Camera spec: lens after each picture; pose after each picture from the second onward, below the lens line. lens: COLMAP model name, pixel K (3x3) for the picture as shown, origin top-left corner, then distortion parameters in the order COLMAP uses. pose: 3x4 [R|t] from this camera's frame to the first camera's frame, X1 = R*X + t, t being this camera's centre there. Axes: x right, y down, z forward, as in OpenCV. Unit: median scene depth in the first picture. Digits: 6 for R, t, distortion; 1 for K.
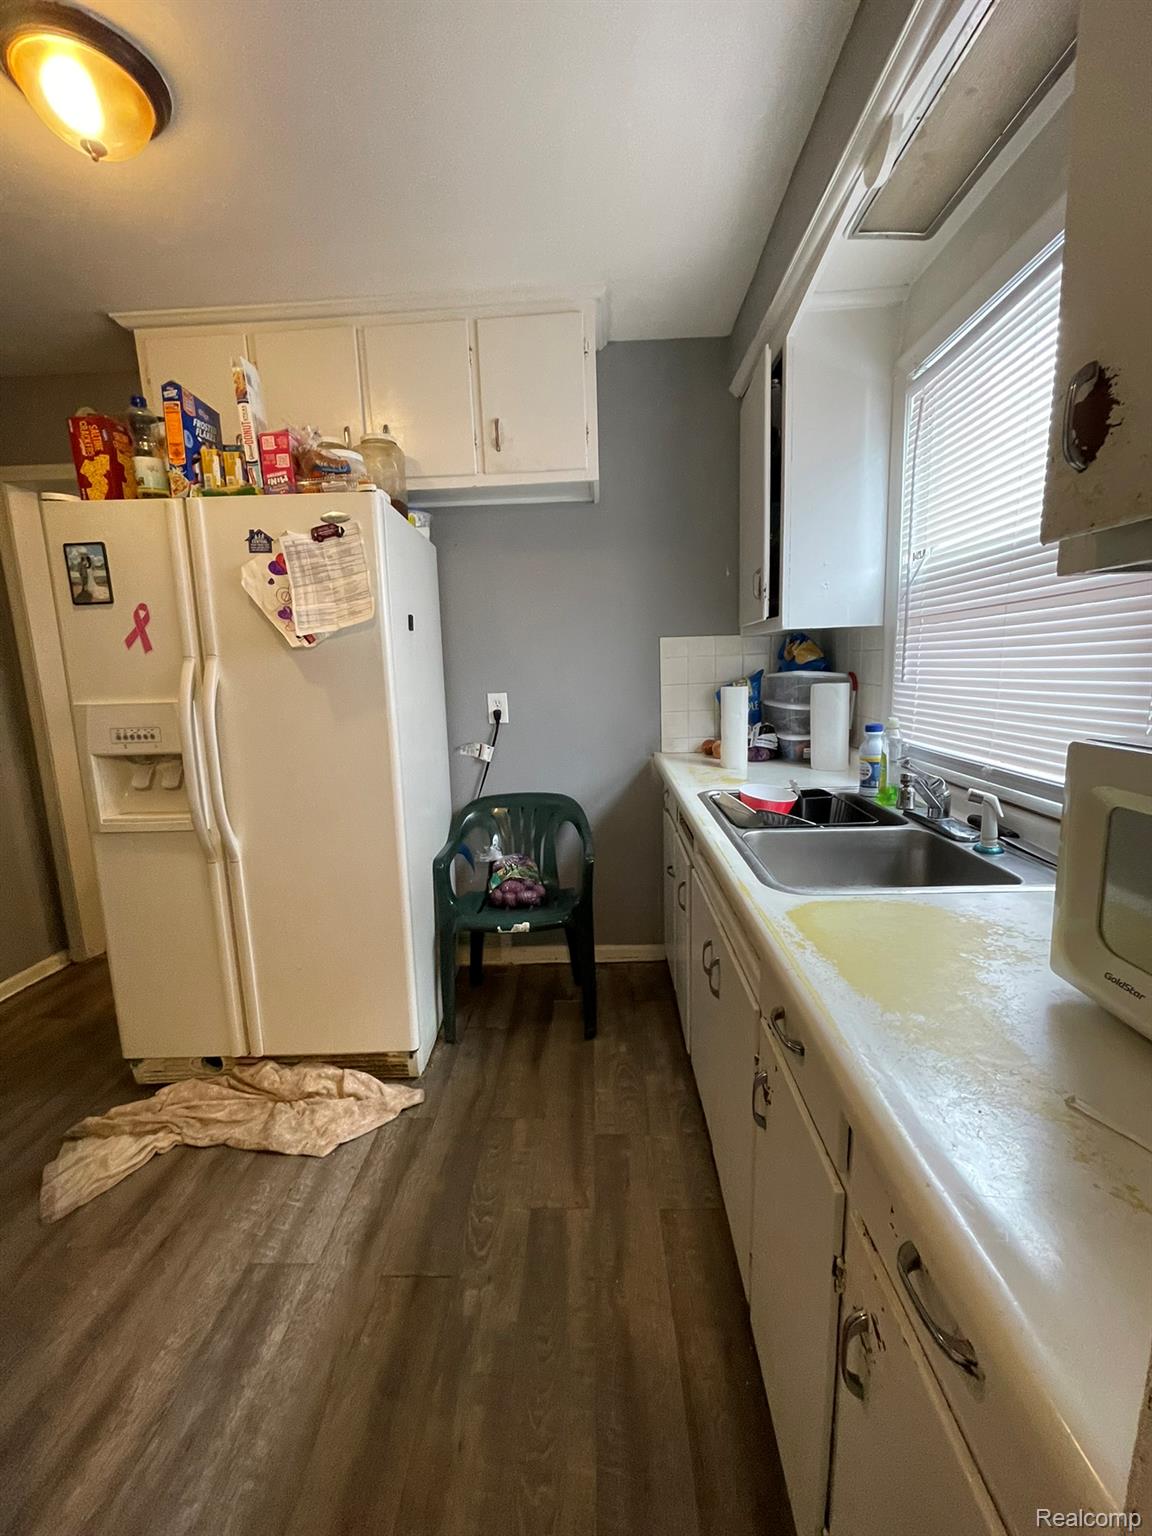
lens RADIAL K [[616.1, 0, 570.6], [0, 616.1, 762.7], [0, 0, 1]] dist [-0.006542, 0.001485]
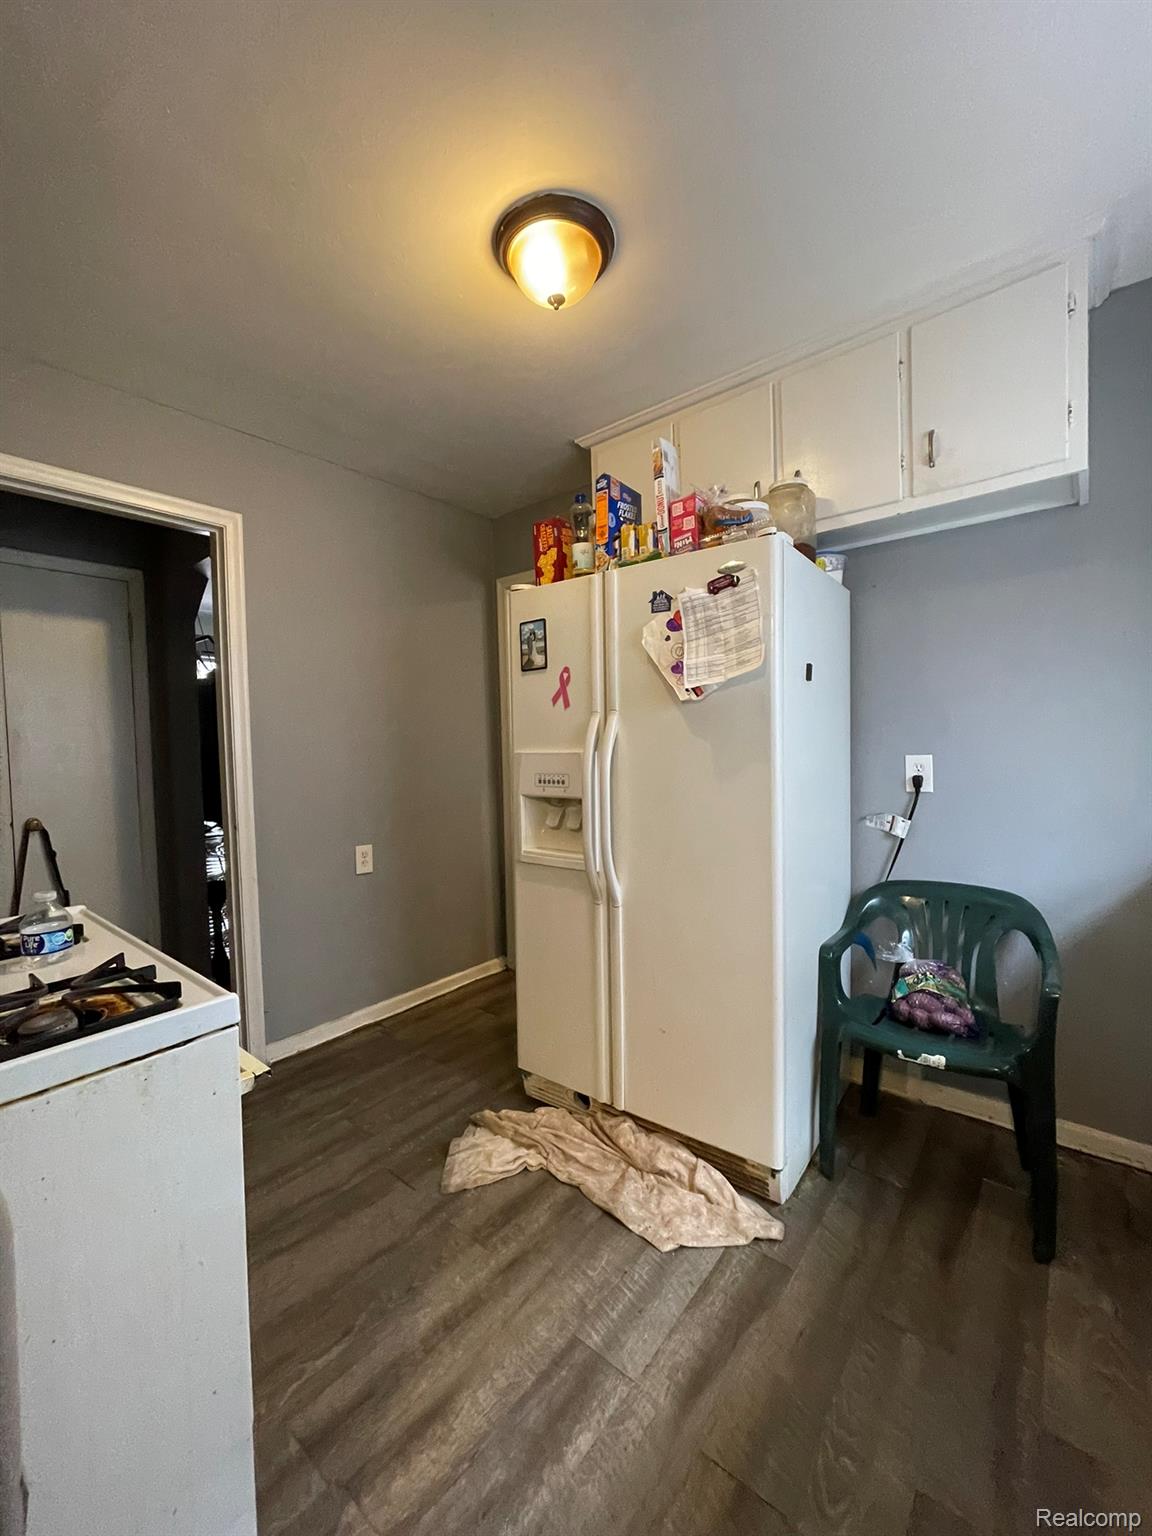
lens RADIAL K [[616.1, 0, 568.5], [0, 616.1, 763.3], [0, 0, 1]] dist [-0.006542, 0.001485]
pose [[0.791904, 0.032352, -0.609788, 0.015174], [-0.097671, 0.992450, -0.074187, 0.005512], [0.602784, 0.118307, 0.789085, 0.107041]]
